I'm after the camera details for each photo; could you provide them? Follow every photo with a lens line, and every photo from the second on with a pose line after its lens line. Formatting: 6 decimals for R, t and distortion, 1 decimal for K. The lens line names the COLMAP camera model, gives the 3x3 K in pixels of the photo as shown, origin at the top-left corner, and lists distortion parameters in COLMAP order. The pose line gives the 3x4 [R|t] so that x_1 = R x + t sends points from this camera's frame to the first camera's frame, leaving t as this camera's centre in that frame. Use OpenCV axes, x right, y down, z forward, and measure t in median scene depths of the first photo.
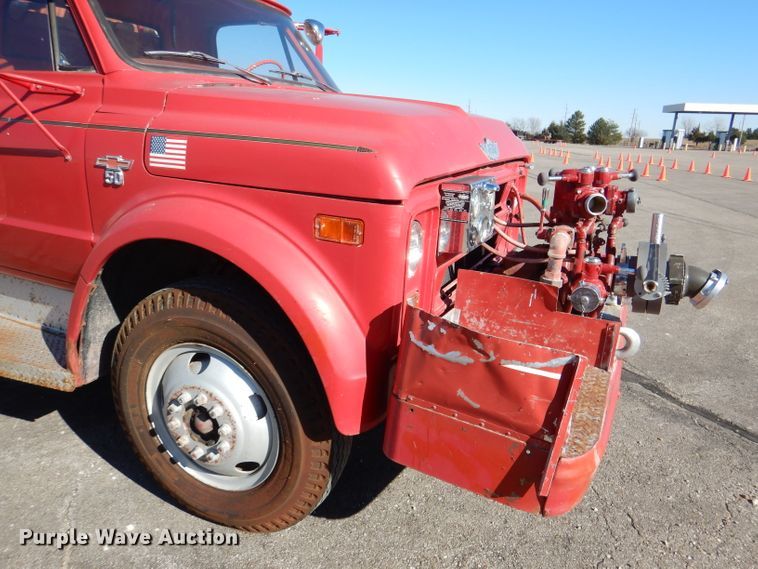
lens RADIAL K [[550.1, 0, 372.7], [0, 550.1, 283.3], [0, 0, 1]] dist [0.009819, -0.004672]
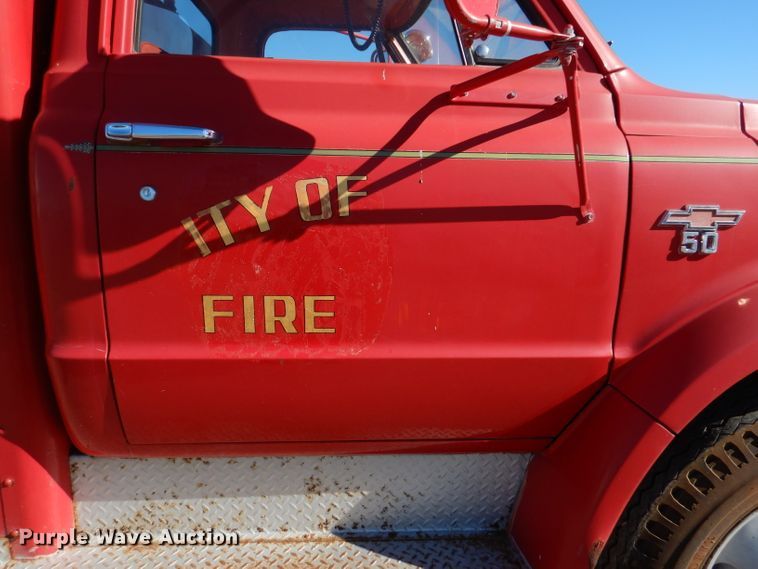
lens RADIAL K [[550.1, 0, 372.7], [0, 550.1, 283.3], [0, 0, 1]] dist [0.009819, -0.004672]
pose [[0.871535, -0.130403, 0.472676, -0.984171], [0.163383, 0.986131, -0.029195, -0.175491], [-0.462313, 0.102672, 0.880753, 0.602730]]
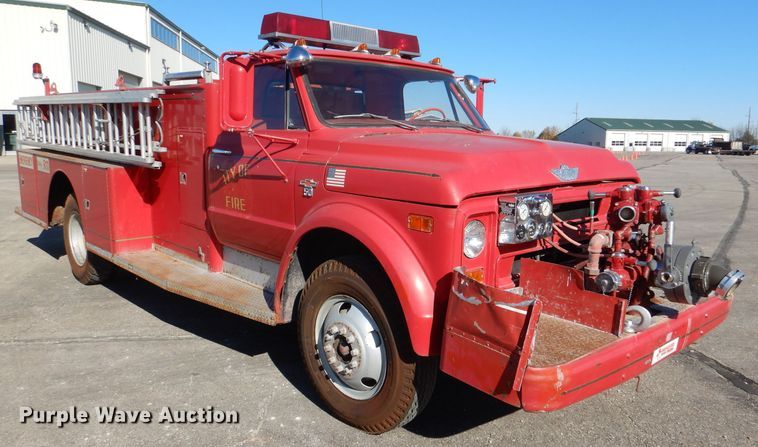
lens RADIAL K [[602.7, 0, 379.0], [0, 602.7, 223.5], [0, 0, 1]] dist [0.005684, -0.000956]
pose [[0.925406, 0.025772, -0.378100, 0.392443], [-0.081262, 0.987974, -0.131548, 0.116369], [0.370162, 0.152460, 0.916371, -0.537007]]
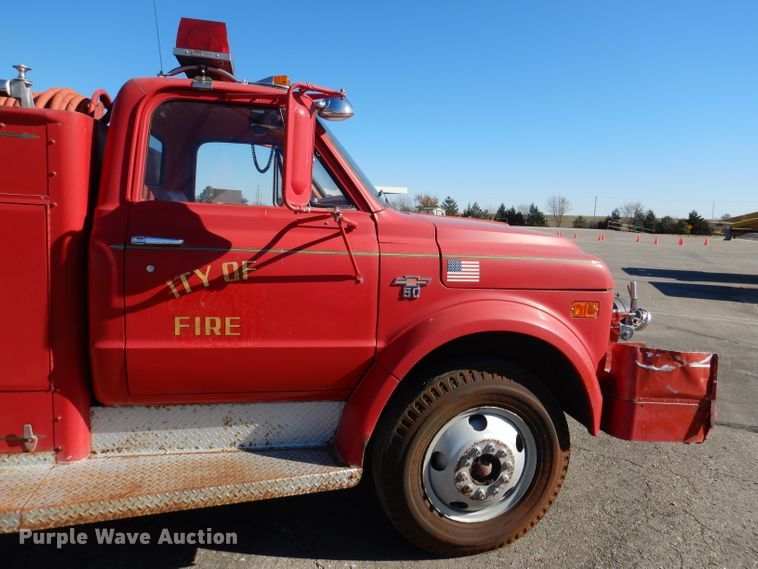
lens RADIAL K [[573.0, 0, 379.0], [0, 573.0, 284.5], [0, 0, 1]] dist [0.023369, -0.002936]
pose [[0.789300, -0.091185, 0.607200, -1.247405], [0.168370, 0.983148, -0.071222, -0.119031], [-0.590472, 0.158449, 0.791351, -0.014287]]
